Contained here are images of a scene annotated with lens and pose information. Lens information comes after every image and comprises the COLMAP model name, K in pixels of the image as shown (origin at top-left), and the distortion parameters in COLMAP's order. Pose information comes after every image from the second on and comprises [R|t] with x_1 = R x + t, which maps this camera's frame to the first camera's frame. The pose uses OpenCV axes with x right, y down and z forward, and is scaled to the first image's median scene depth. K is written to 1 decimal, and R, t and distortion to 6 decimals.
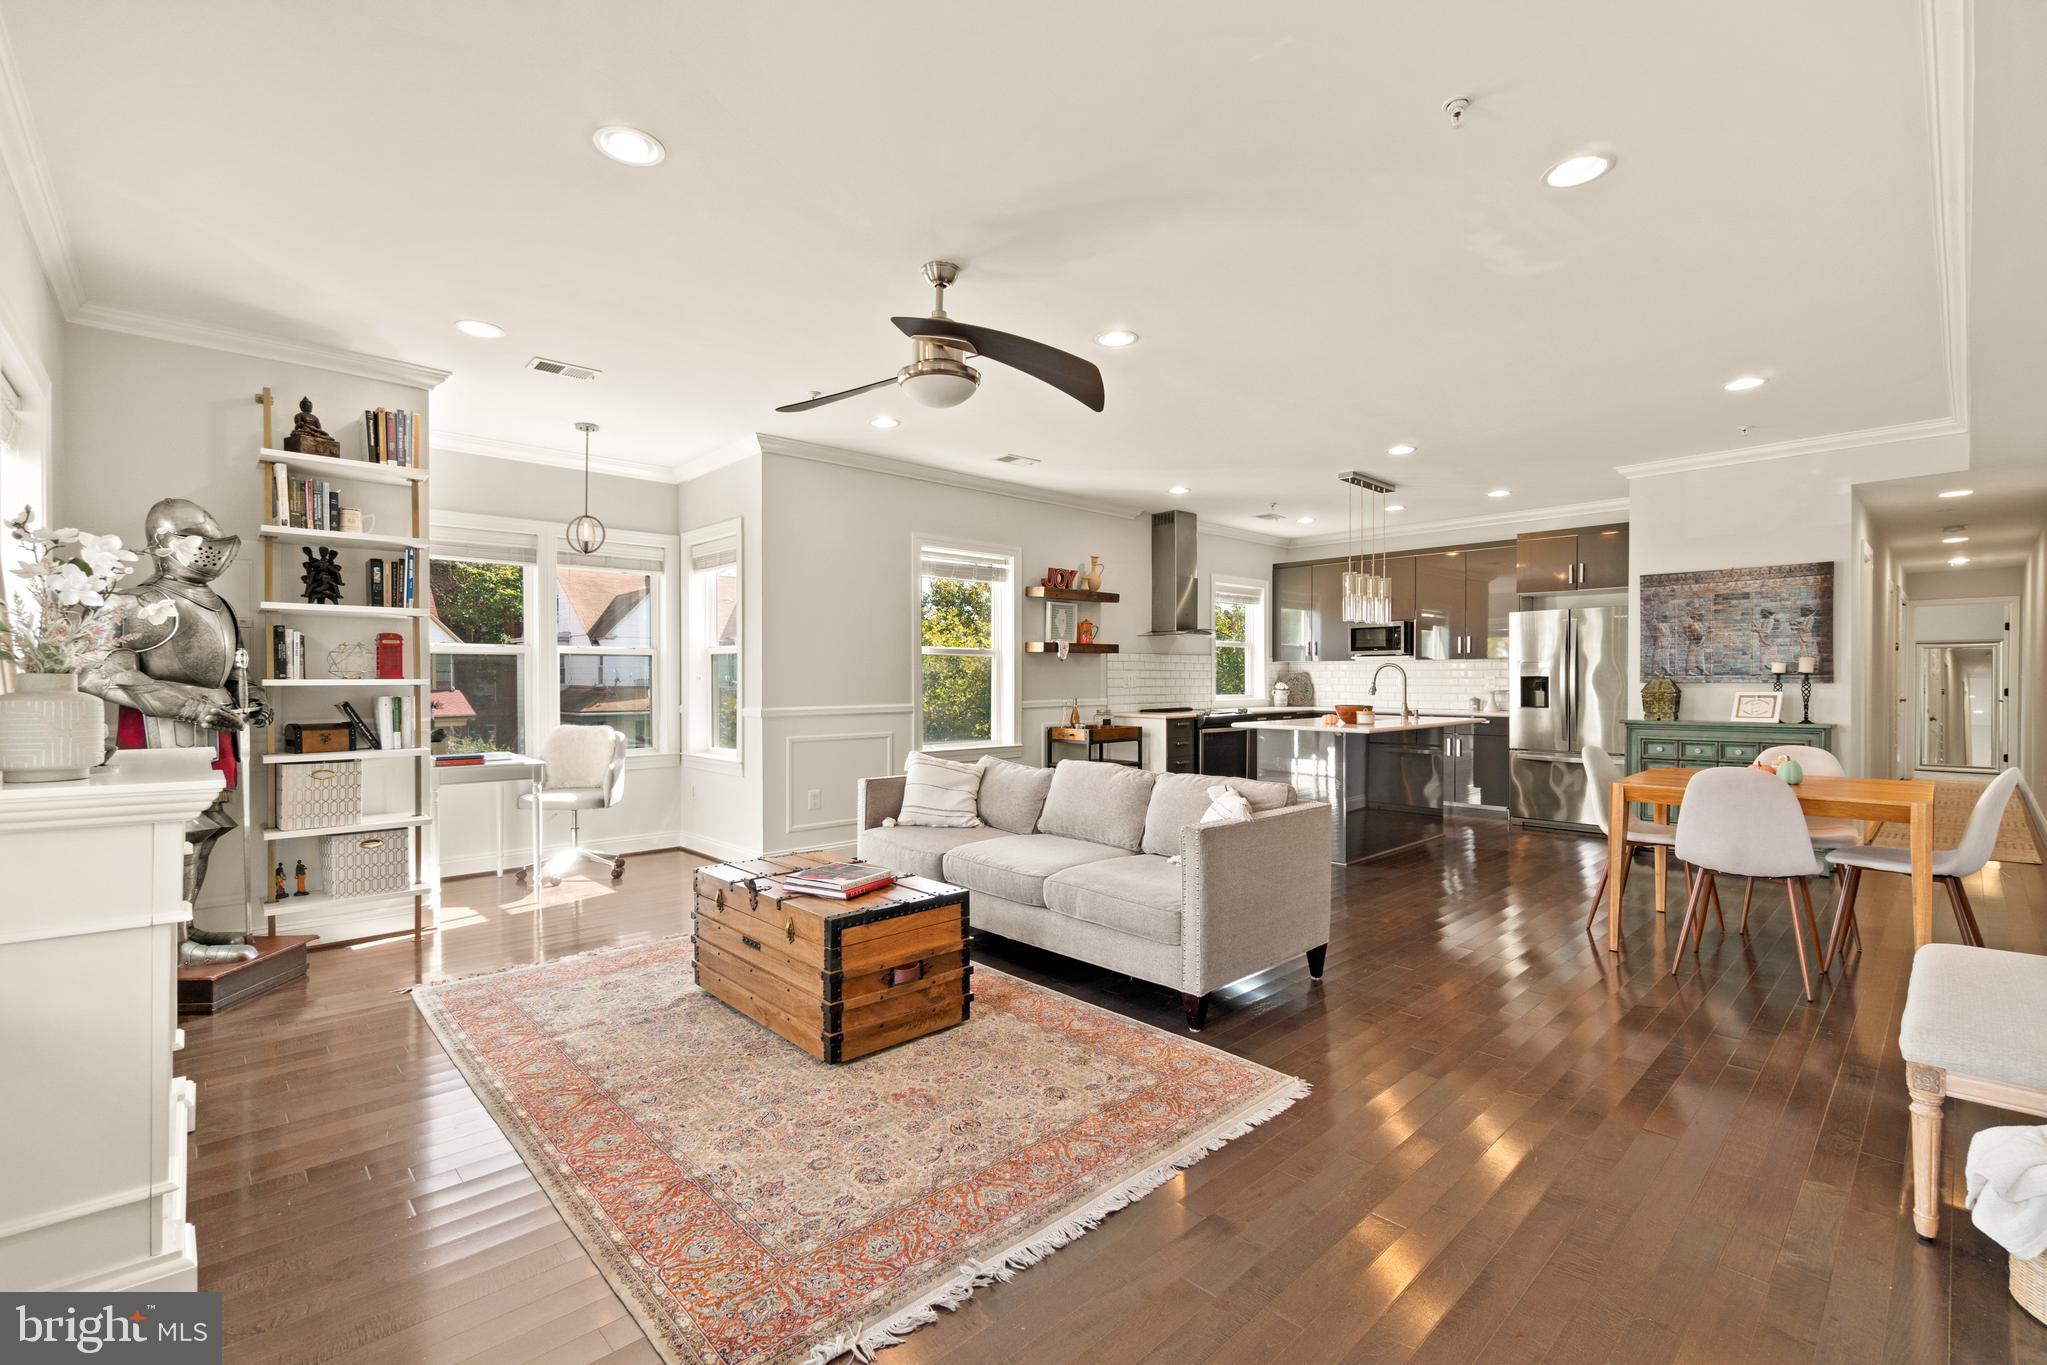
lens RADIAL K [[892.0, 0, 1023.5], [0, 892.0, 682.5], [0, 0, 1]] dist [0.000550, 0.000103]
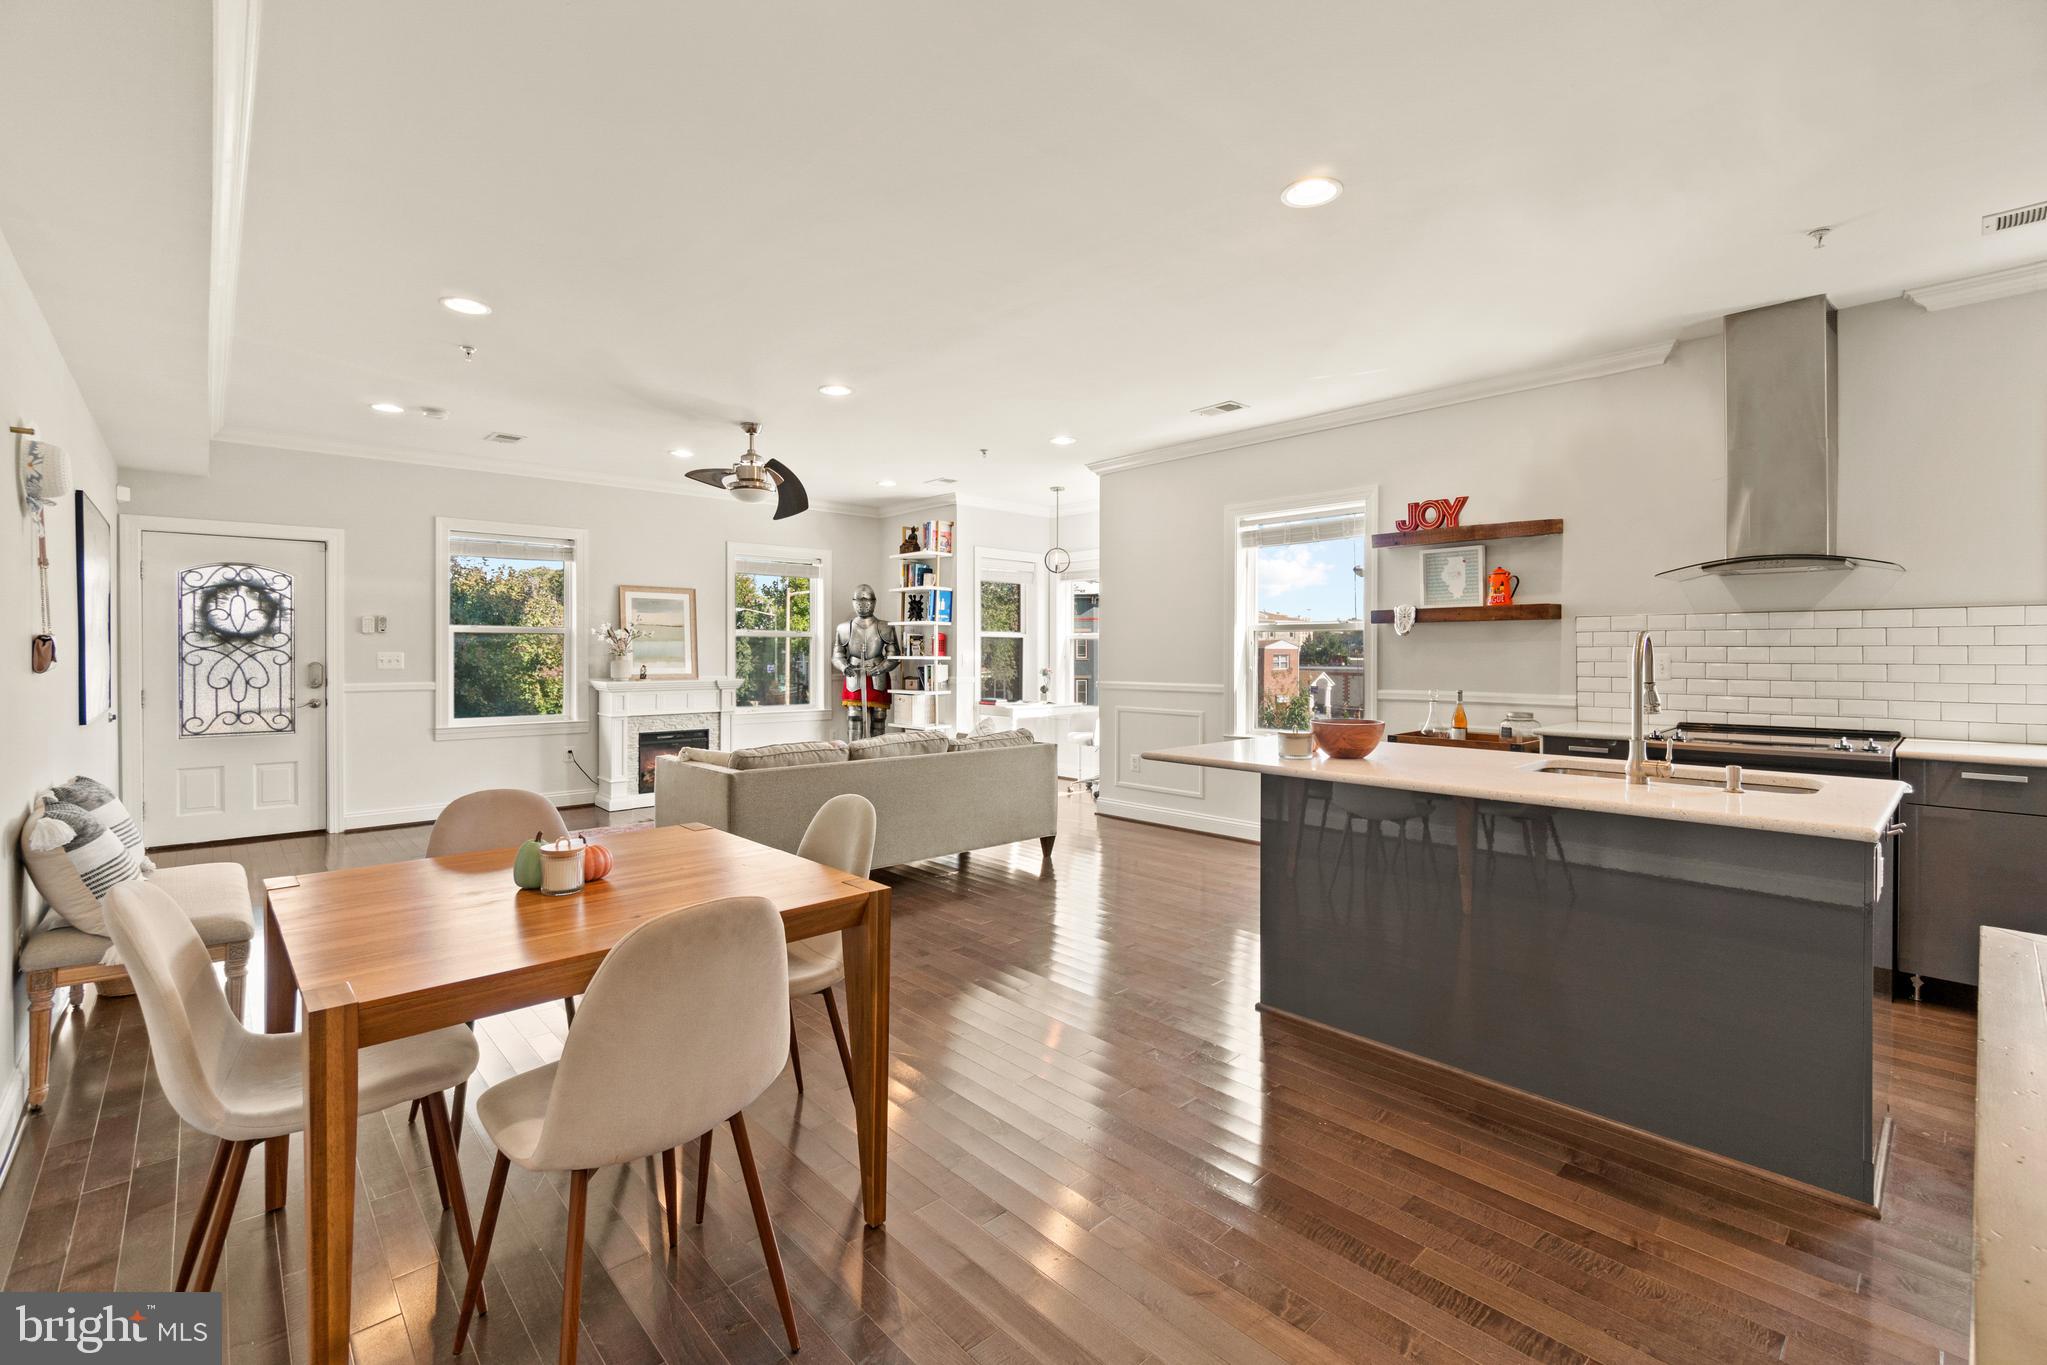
lens RADIAL K [[879.2, 0, 1033.5], [0, 879.2, 656.7], [0, 0, 1]] dist [0.001542, 0.000469]
pose [[0.003919, 0.008942, -0.999952, 0.637168], [-0.003833, 0.999953, 0.008927, -0.010585], [0.999985, 0.003798, 0.003953, 0.610500]]
